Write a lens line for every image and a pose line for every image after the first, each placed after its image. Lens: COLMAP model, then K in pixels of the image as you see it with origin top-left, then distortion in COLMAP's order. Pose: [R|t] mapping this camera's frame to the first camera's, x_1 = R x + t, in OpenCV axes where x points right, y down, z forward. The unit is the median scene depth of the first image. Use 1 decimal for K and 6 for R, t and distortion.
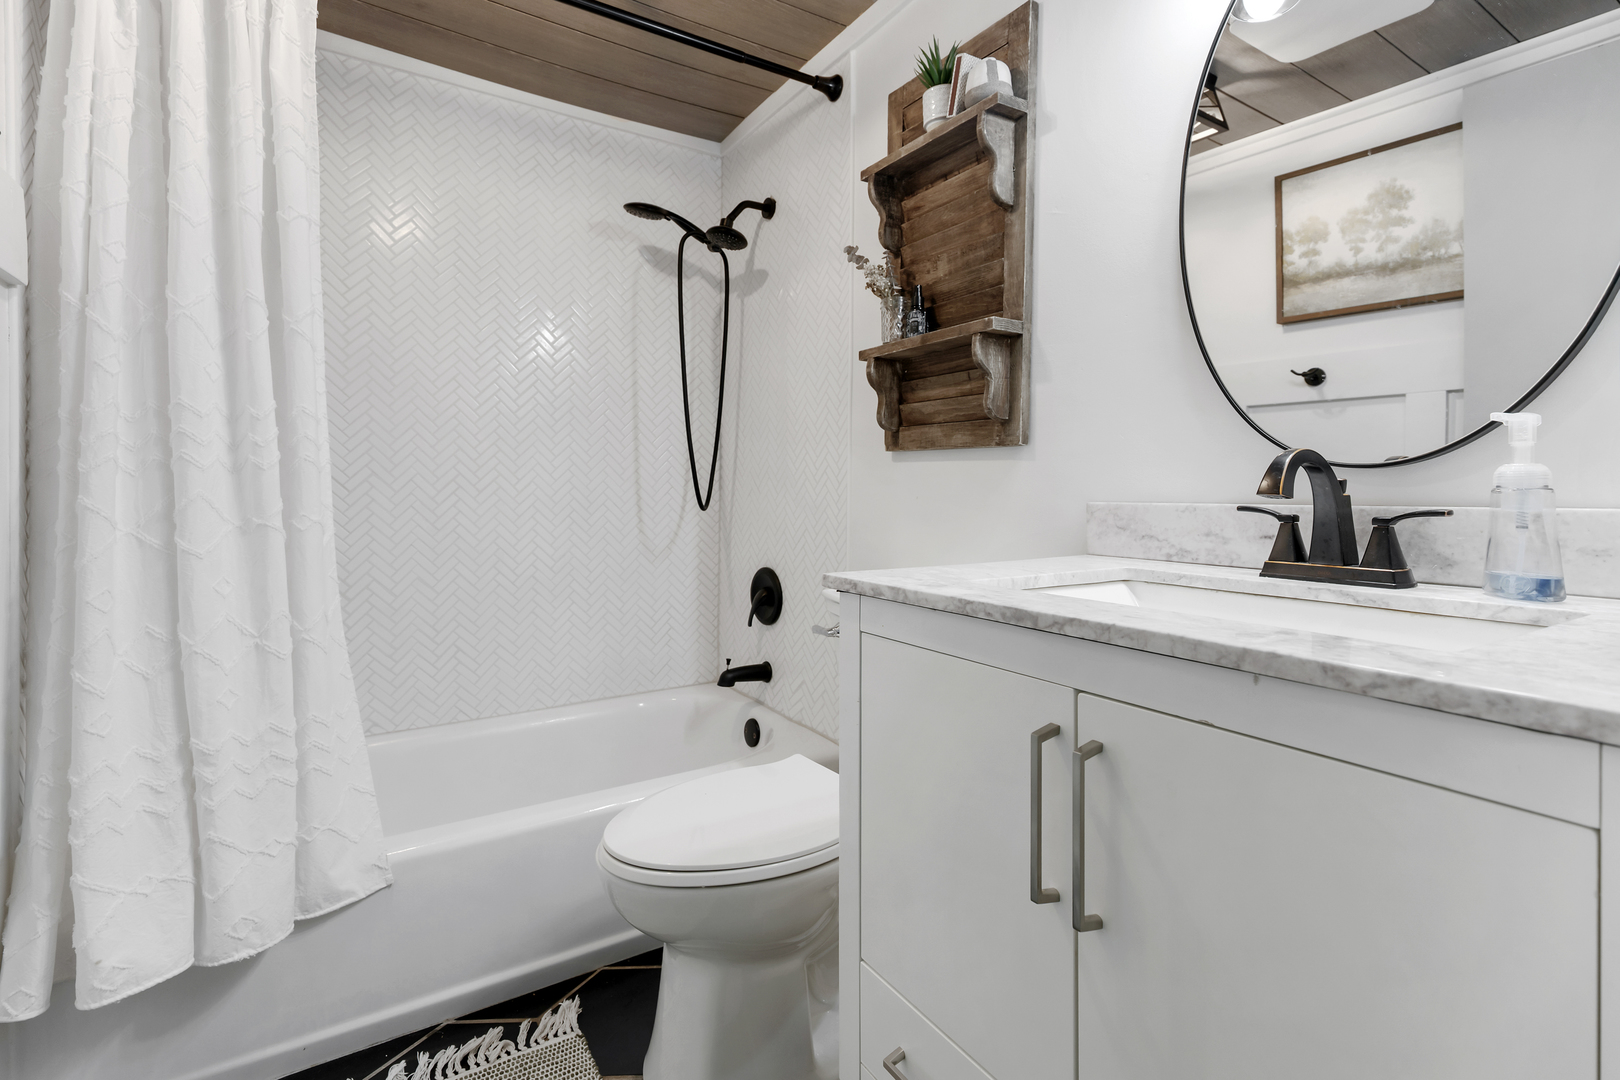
lens RADIAL K [[737.1, 0, 808.0], [0, 737.1, 502.9], [0, 0, 1]] dist [0.005669, 0.000641]
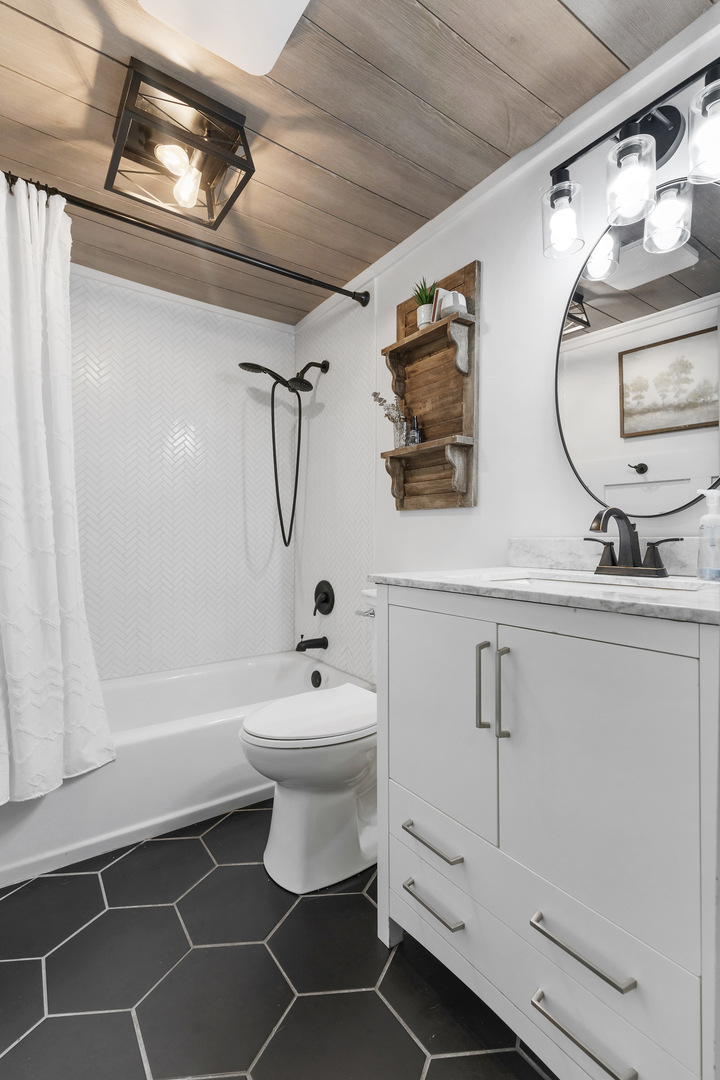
lens RADIAL K [[491.4, 0, 360.0], [0, 491.4, 540.0], [0, 0, 1]] dist [0.005669, 0.000641]
pose [[0.998870, -0.001994, 0.047477, -0.037394], [0.002772, 0.999863, -0.016320, 0.018557], [-0.047438, 0.016433, 0.998739, -0.158264]]
